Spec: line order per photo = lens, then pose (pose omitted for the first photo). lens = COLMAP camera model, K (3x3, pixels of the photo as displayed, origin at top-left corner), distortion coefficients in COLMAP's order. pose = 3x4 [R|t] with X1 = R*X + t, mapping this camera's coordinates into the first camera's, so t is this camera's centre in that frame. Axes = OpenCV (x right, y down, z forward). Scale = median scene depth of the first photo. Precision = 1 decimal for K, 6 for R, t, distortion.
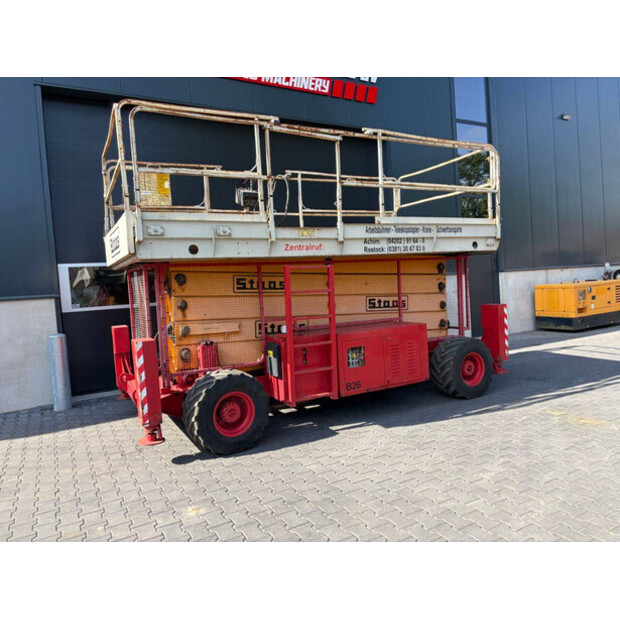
lens RADIAL K [[470.1, 0, 308.3], [0, 470.1, 306.8], [0, 0, 1]] dist [0.042462, -0.044390]
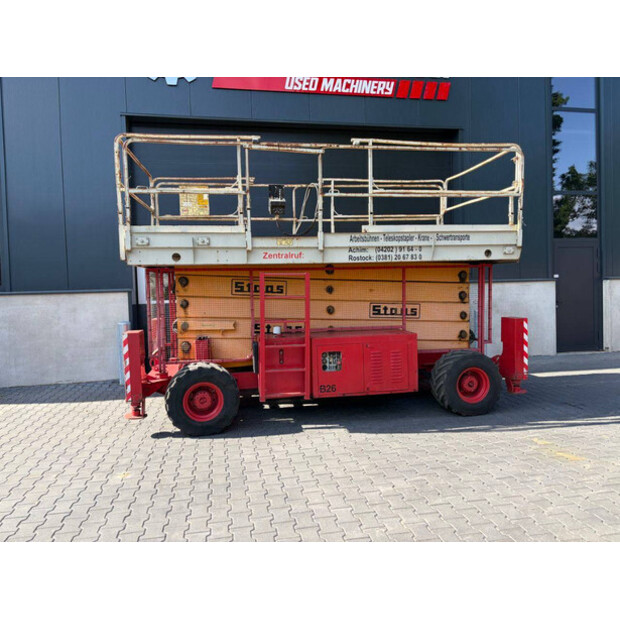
lens RADIAL K [[470.1, 0, 306.9], [0, 470.1, 310.0], [0, 0, 1]] dist [0.042462, -0.044390]
pose [[0.946881, 0.051526, -0.317430, 0.363182], [-0.046621, 0.998647, 0.023034, -0.027390], [0.318187, -0.007012, 0.948002, -0.001927]]
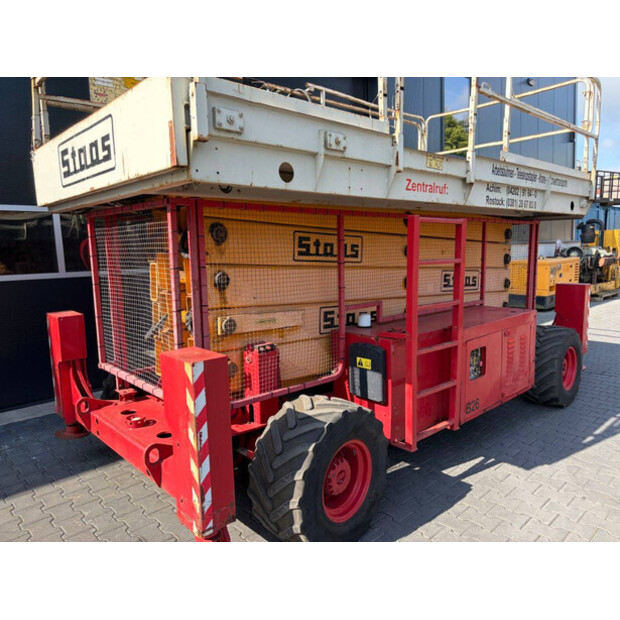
lens RADIAL K [[470.1, 0, 309.5], [0, 470.1, 309.2], [0, 0, 1]] dist [0.042462, -0.044390]
pose [[0.967119, 0.001657, 0.254320, -0.288061], [-0.018592, 0.997764, 0.064204, -0.006797], [-0.253645, -0.066821, 0.964987, 0.412625]]
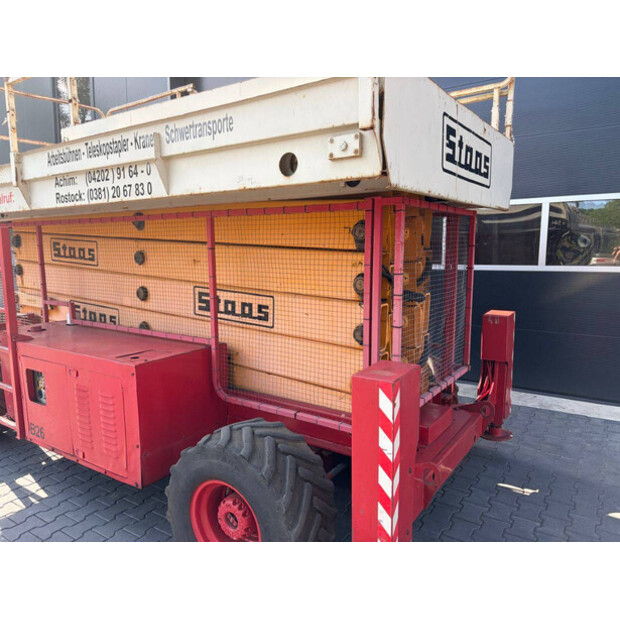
lens RADIAL K [[470.1, 0, 309.9], [0, 470.1, 311.3], [0, 0, 1]] dist [0.042462, -0.044390]
pose [[0.467212, 0.172771, -0.867100, 0.738231], [-0.065066, 0.984781, 0.161160, -0.100599], [0.881748, -0.018877, 0.471344, 0.995787]]
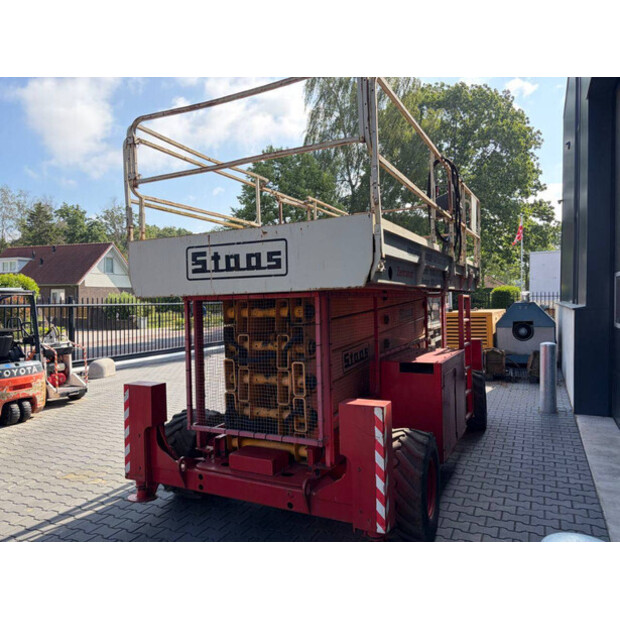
lens RADIAL K [[470.1, 0, 311.2], [0, 470.1, 313.9], [0, 0, 1]] dist [0.042462, -0.044390]
pose [[-0.813481, 0.058668, -0.578624, 0.674353], [0.016879, 0.996862, 0.077345, -0.161641], [0.581346, 0.053152, -0.811919, 1.942226]]
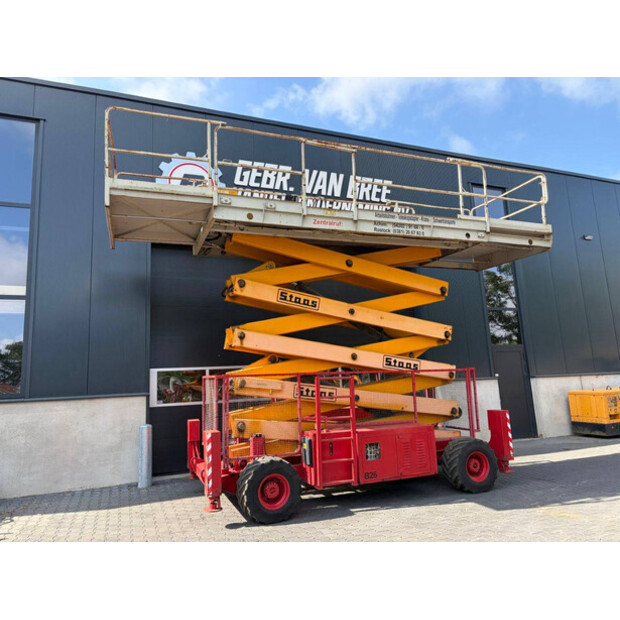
lens RADIAL K [[470.1, 0, 308.8], [0, 470.1, 308.1], [0, 0, 1]] dist [0.042462, -0.044390]
pose [[0.991476, -0.001129, -0.130287, 0.094215], [-0.024212, 0.980949, -0.192751, -0.020059], [0.128023, 0.194263, 0.972560, -0.314273]]
